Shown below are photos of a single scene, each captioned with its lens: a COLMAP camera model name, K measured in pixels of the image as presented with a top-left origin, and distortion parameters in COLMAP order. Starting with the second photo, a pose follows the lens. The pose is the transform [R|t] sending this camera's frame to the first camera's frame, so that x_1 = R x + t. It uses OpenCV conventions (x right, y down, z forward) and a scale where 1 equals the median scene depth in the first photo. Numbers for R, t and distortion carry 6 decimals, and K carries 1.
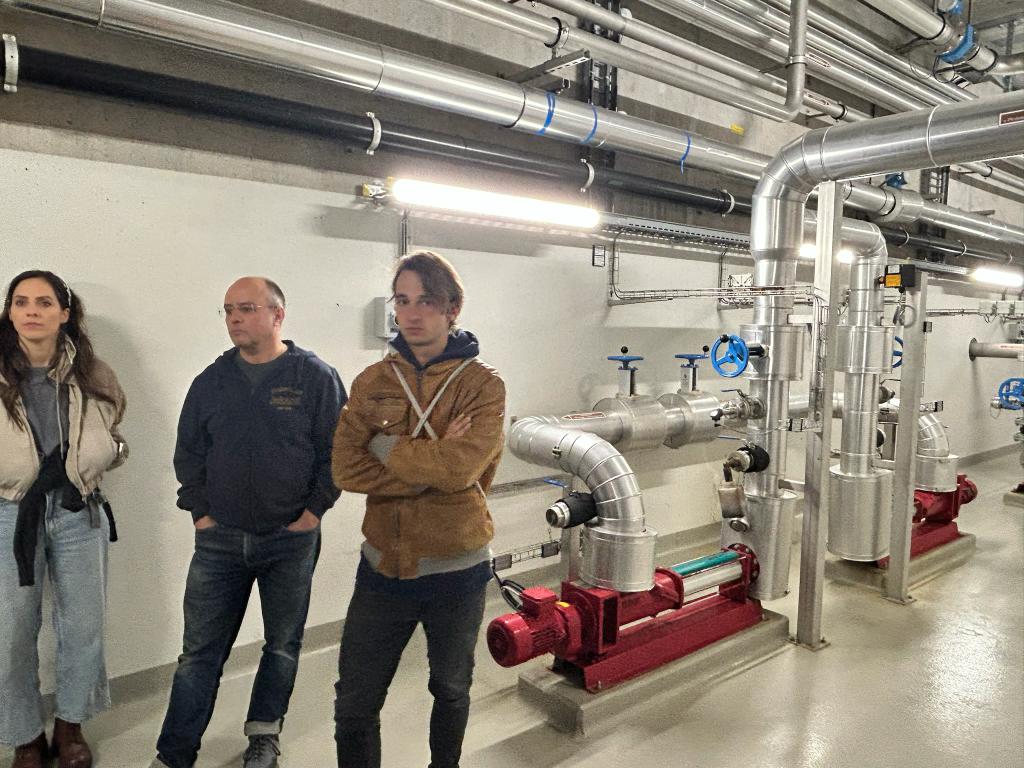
lens RADIAL K [[727.2, 0, 516.3], [0, 727.2, 381.2], [0, 0, 1]] dist [0.017416, -0.013183]
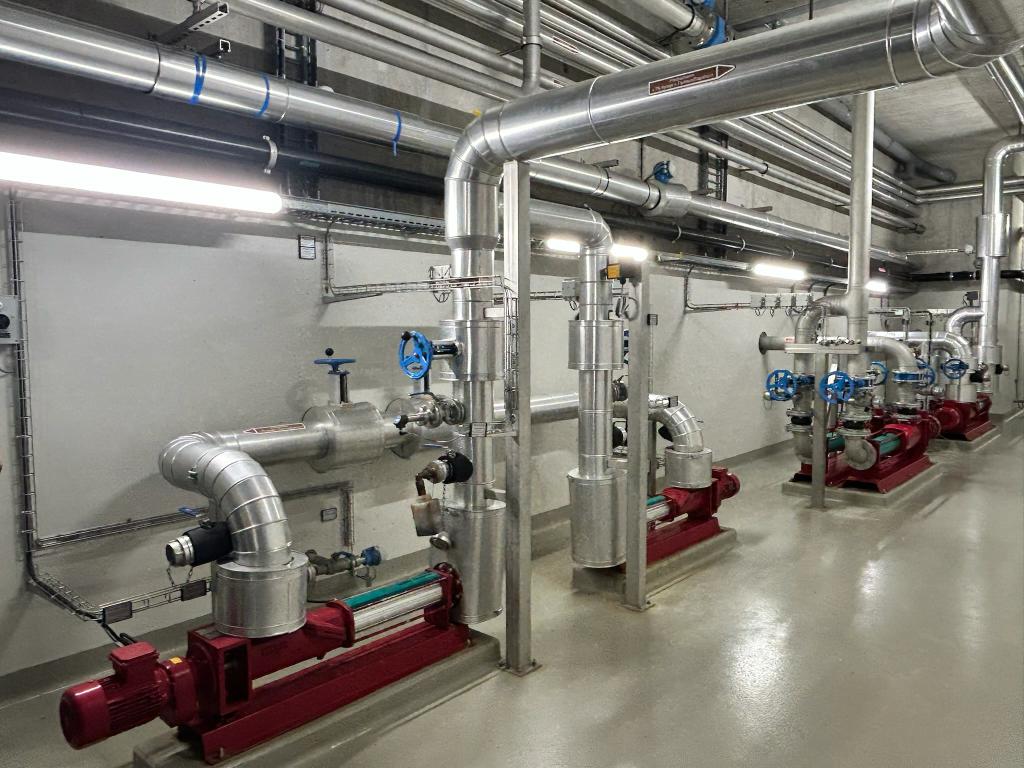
lens RADIAL K [[727.2, 0, 507.1], [0, 727.2, 383.2], [0, 0, 1]] dist [0.017416, -0.013183]
pose [[0.988282, -0.034129, 0.148774, 0.224893], [0.034811, 0.999392, -0.001985, 0.004429], [-0.148615, 0.007140, 0.988869, 0.083430]]
